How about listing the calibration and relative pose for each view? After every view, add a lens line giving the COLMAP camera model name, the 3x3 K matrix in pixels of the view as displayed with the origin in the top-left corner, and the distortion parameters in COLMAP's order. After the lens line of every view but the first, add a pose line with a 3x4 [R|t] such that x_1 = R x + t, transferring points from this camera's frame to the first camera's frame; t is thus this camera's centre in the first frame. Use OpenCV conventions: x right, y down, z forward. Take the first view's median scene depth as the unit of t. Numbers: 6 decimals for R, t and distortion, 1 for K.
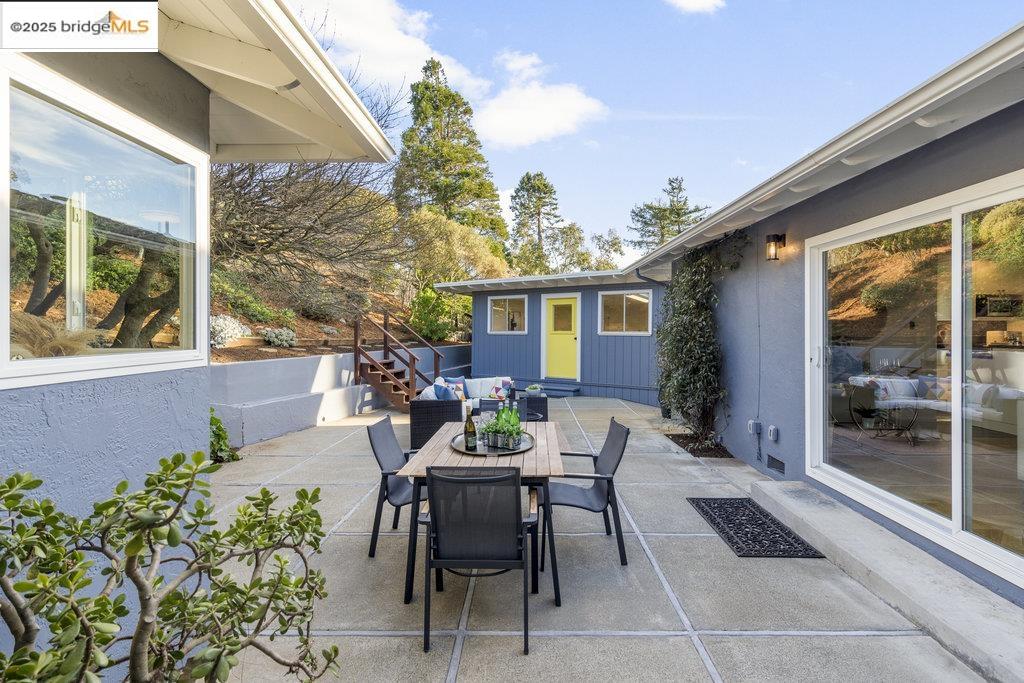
lens RADIAL K [[490.4, 0, 508.8], [0, 490.4, 335.5], [0, 0, 1]] dist [-0.000653, 0.000134]
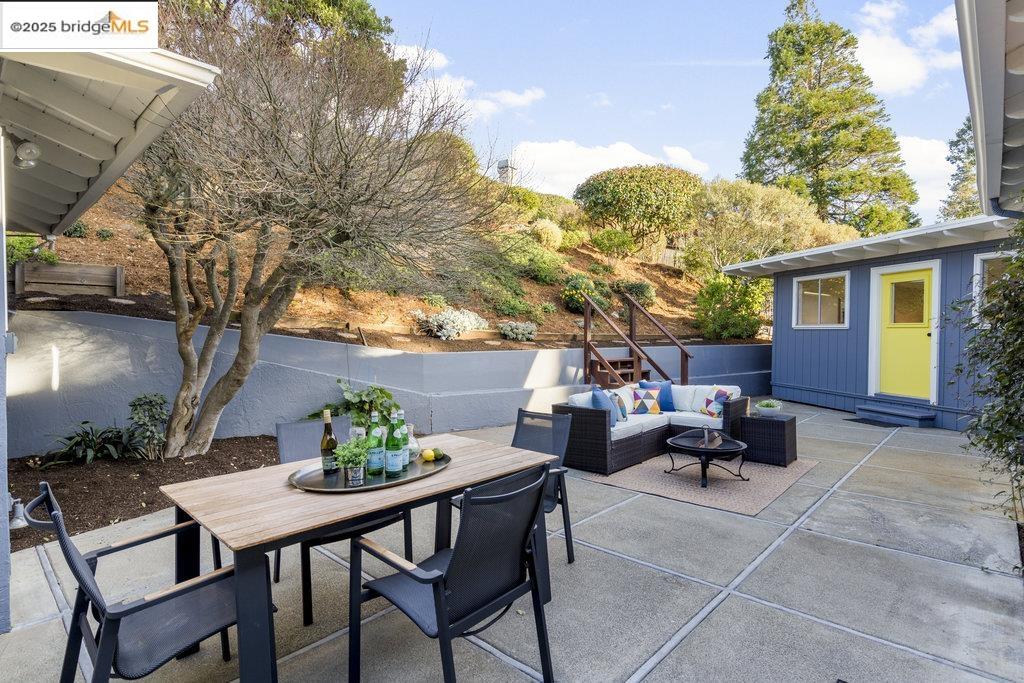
lens RADIAL K [[512.4, 0, 512.0], [0, 512.4, 341.5], [0, 0, 1]] dist [0.003302, 0.000488]
pose [[0.761189, 0.013101, -0.648397, 0.129130], [-0.005526, 0.999891, 0.013716, 0.007207], [0.648506, -0.006857, 0.761179, 0.132984]]
